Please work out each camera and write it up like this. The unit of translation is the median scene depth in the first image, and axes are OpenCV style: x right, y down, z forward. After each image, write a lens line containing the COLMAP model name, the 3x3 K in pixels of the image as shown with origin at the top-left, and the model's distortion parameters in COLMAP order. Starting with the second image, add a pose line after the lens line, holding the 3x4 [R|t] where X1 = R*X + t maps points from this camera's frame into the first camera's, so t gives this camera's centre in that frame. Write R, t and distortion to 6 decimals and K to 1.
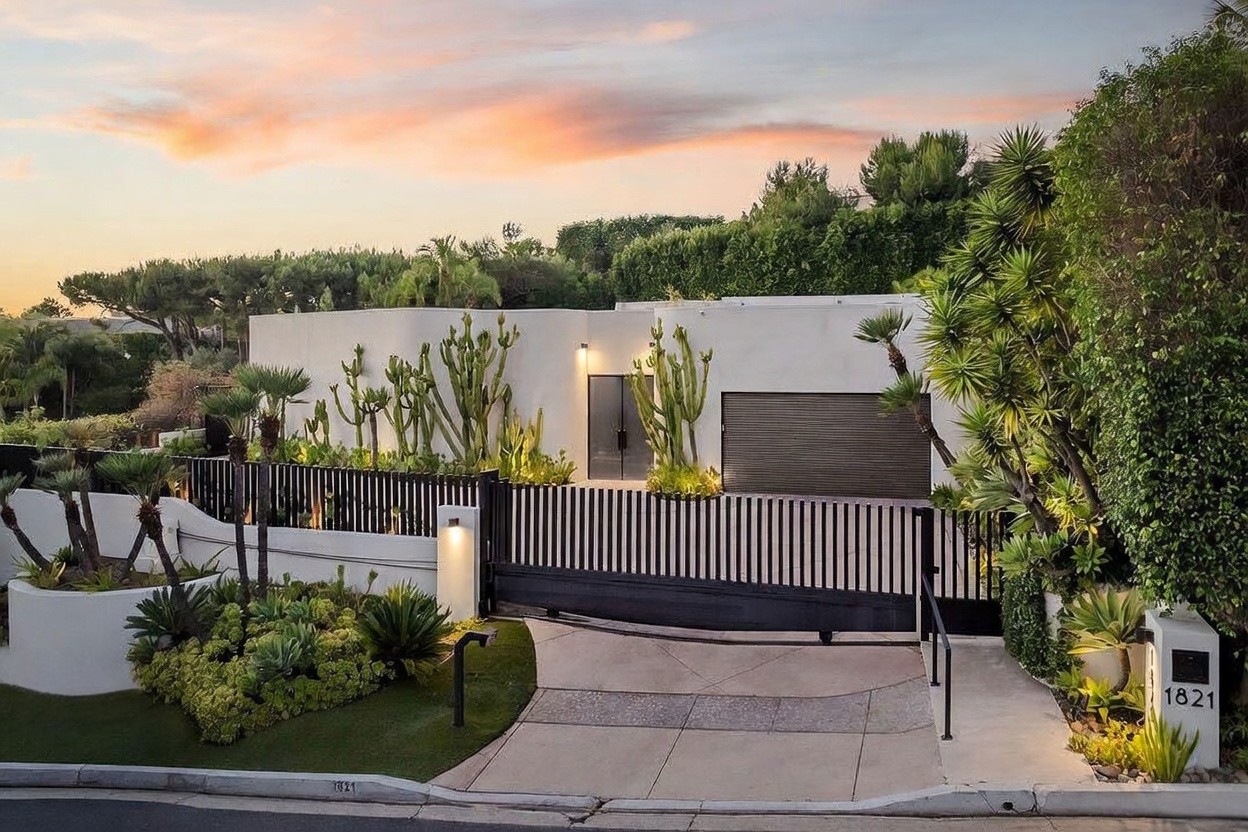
lens RADIAL K [[955.3, 0, 652.1], [0, 955.3, 413.5], [0, 0, 1]] dist [-0.002741, -0.001094]
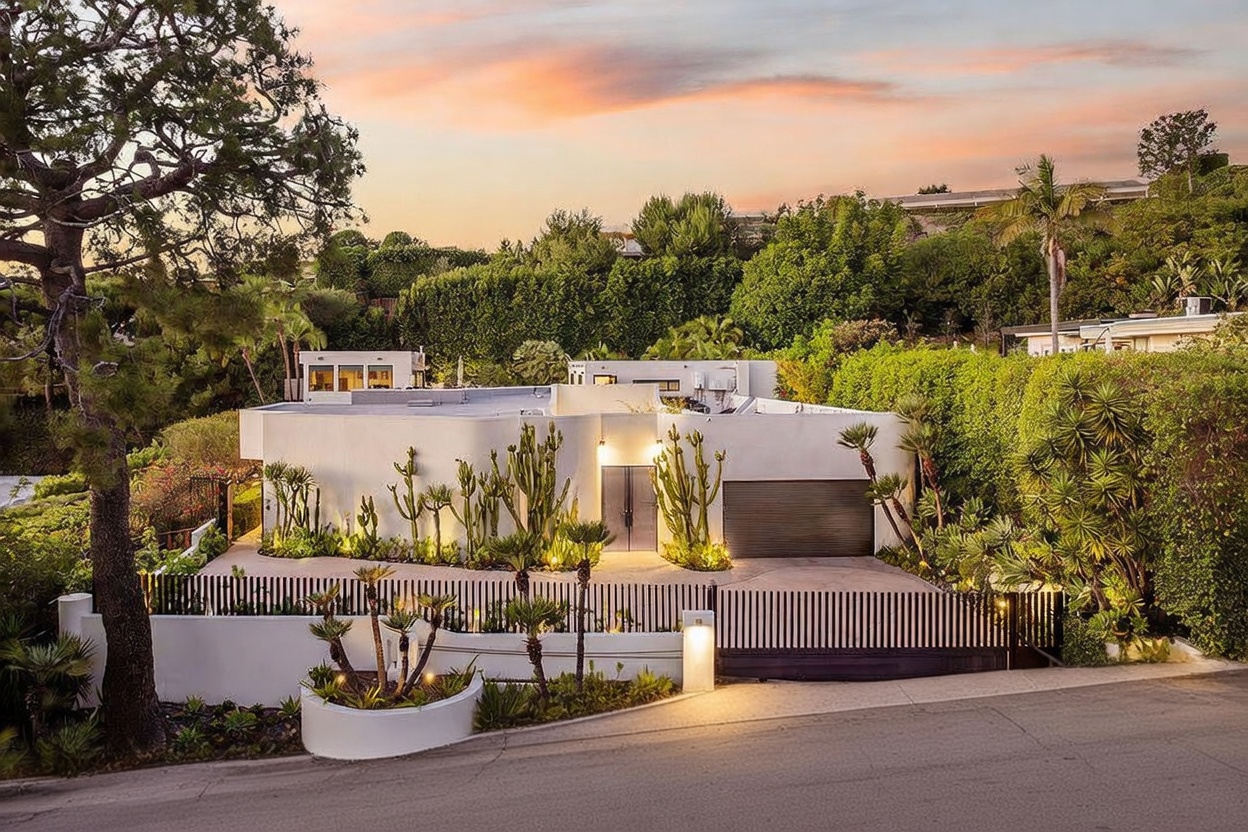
lens RADIAL K [[955.3, 0, 652.1], [0, 955.3, 413.5], [0, 0, 1]] dist [-0.002741, -0.001094]
pose [[0.942821, -0.016520, 0.332891, -0.405430], [0.016895, 0.999856, 0.001767, -0.107194], [-0.332872, 0.003958, 0.942964, -0.159430]]
